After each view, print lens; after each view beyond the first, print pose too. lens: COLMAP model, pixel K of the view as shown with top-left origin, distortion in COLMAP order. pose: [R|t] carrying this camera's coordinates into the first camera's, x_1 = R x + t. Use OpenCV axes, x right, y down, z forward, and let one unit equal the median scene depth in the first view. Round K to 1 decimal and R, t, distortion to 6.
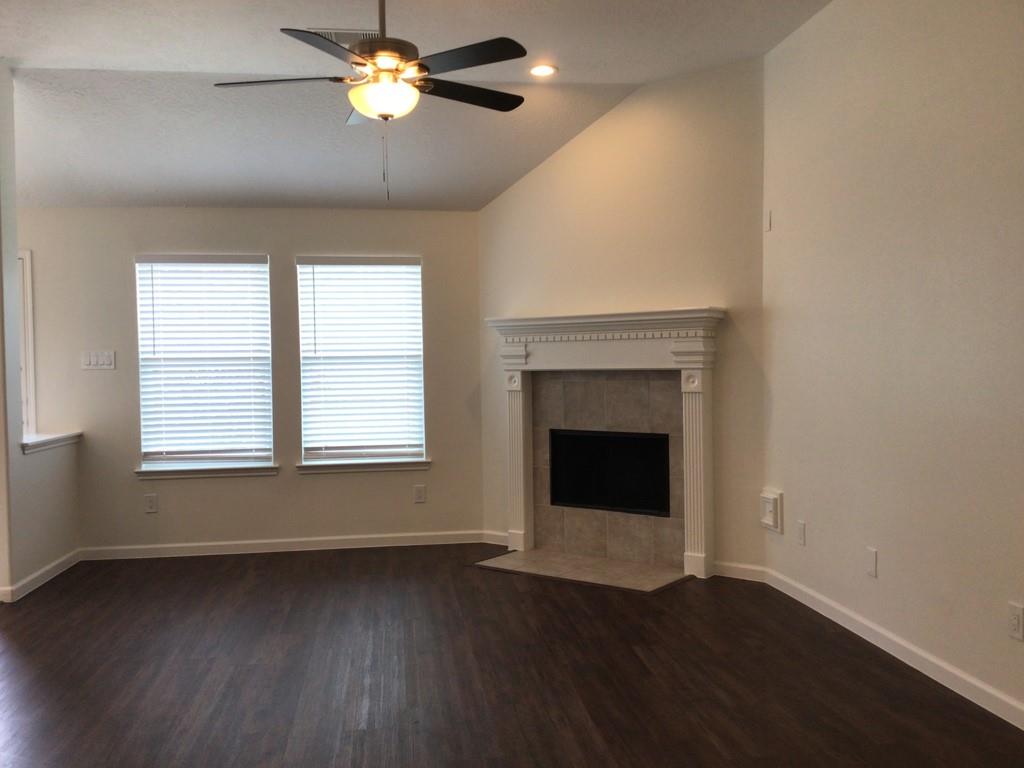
lens RADIAL K [[952.6, 0, 512.0], [0, 952.6, 384.0], [0, 0, 1]] dist [0.047181, 0.001916]
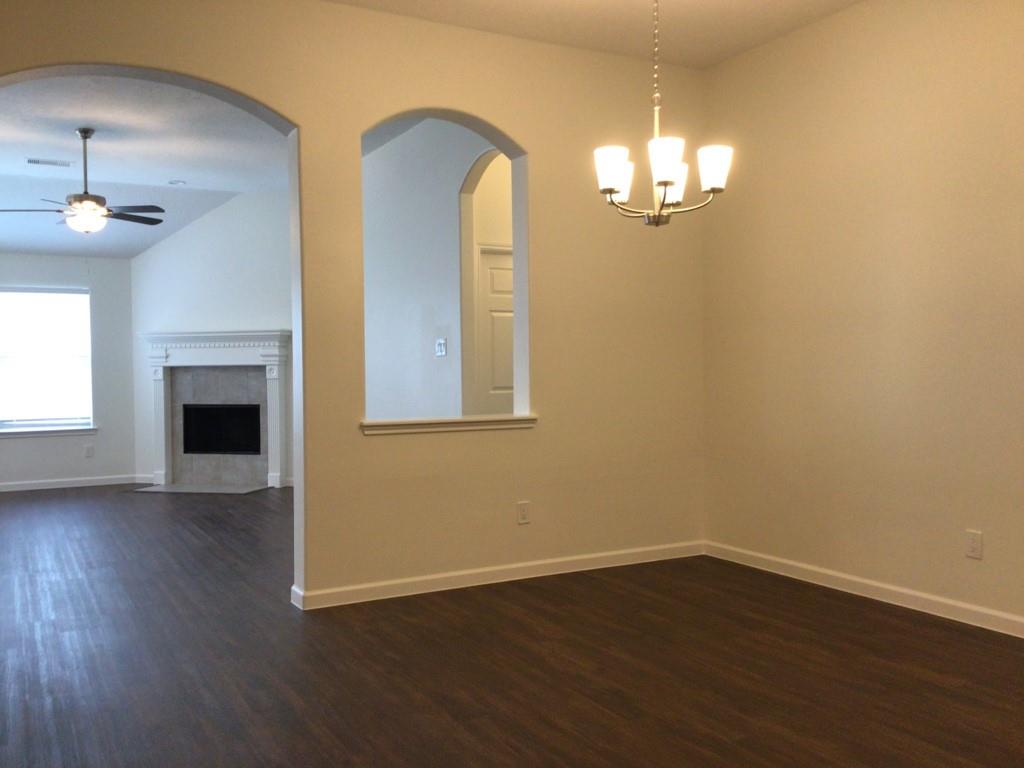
lens RADIAL K [[923.8, 0, 512.0], [0, 923.8, 384.0], [0, 0, 1]] dist [0.119249, -0.238663]
pose [[0.933294, -0.002572, 0.359105, -0.006681], [0.005491, 0.999960, -0.007108, 0.029867], [-0.359072, 0.008606, 0.933270, -0.644203]]
